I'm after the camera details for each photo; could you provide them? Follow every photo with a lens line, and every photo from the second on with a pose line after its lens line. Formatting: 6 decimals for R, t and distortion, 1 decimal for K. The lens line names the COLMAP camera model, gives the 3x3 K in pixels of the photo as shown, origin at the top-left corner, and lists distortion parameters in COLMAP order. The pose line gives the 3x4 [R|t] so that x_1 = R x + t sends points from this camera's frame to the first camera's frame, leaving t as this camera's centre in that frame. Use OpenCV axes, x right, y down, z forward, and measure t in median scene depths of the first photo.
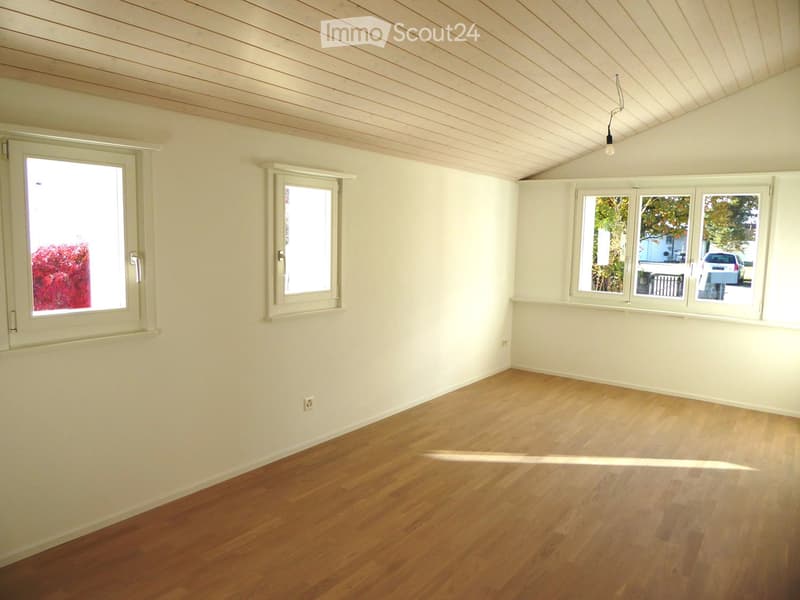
lens RADIAL K [[556.4, 0, 400.0], [0, 556.4, 300.0], [0, 0, 1]] dist [-0.018239, 0.000305]
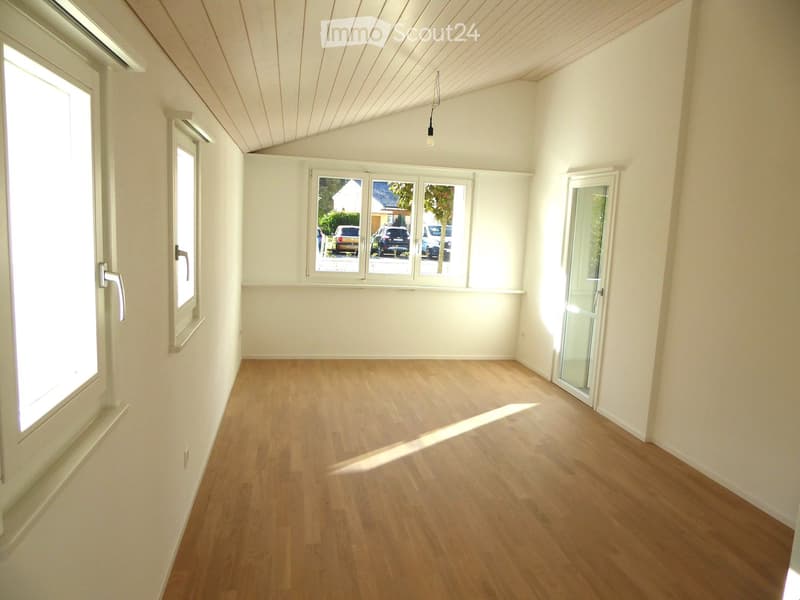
lens RADIAL K [[561.2, 0, 400.0], [0, 561.2, 300.0], [0, 0, 1]] dist [-0.023944, 0.000353]
pose [[0.680971, -0.094443, 0.726195, -0.443961], [0.054558, 0.995436, 0.078298, -0.051484], [-0.730276, -0.013699, 0.683015, 0.287516]]
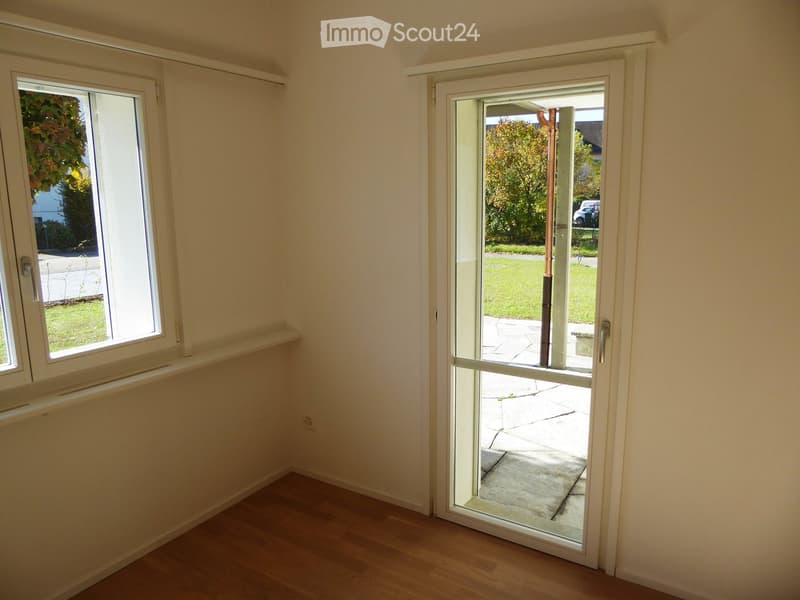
lens RADIAL K [[561.2, 0, 400.0], [0, 561.2, 300.0], [0, 0, 1]] dist [-0.023944, 0.000353]
pose [[-0.071646, -0.200166, 0.977139, 0.177640], [0.128356, 0.969661, 0.208045, -0.113248], [-0.989137, 0.140327, -0.043780, 0.964919]]
